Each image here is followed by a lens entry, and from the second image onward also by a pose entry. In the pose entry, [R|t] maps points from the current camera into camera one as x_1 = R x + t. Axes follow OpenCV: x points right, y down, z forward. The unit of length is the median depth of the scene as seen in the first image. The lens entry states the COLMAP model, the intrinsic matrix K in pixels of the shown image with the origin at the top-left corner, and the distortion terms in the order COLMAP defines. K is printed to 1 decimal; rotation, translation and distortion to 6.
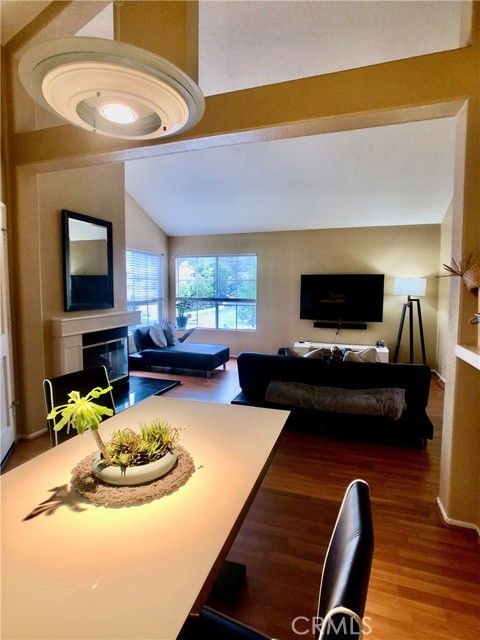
lens RADIAL K [[334.0, 0, 240.0], [0, 334.0, 320.0], [0, 0, 1]] dist [-0.025827, -0.000570]
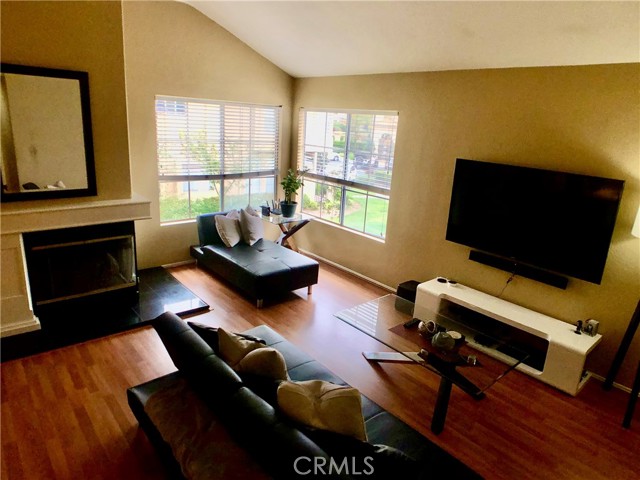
lens RADIAL K [[422.6, 0, 321.7], [0, 422.6, 239.2], [0, 0, 1]] dist [-0.005805, 0.000996]
pose [[0.864582, 0.181653, -0.468509, 0.357974], [-0.102073, 0.976421, 0.190218, -0.124492], [0.492016, -0.116637, 0.862738, 0.326226]]
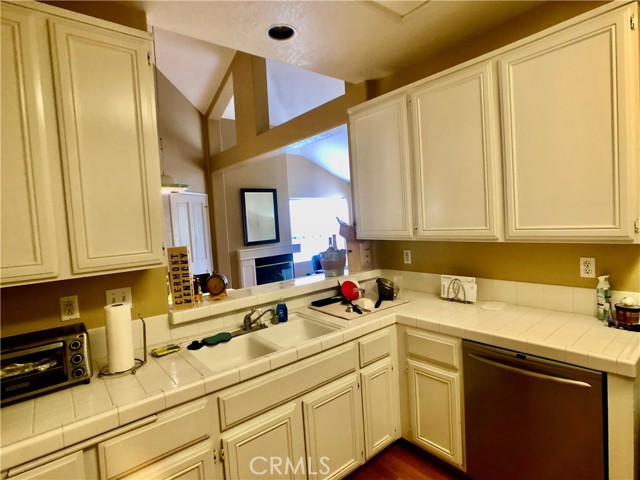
lens RADIAL K [[341.8, 0, 326.2], [0, 341.8, 233.0], [0, 0, 1]] dist [-0.018674, -0.000256]
pose [[0.852637, -0.032064, -0.521518, 0.481078], [0.014703, 0.999192, -0.037395, -0.012083], [0.522296, 0.024217, 0.852420, -0.191272]]
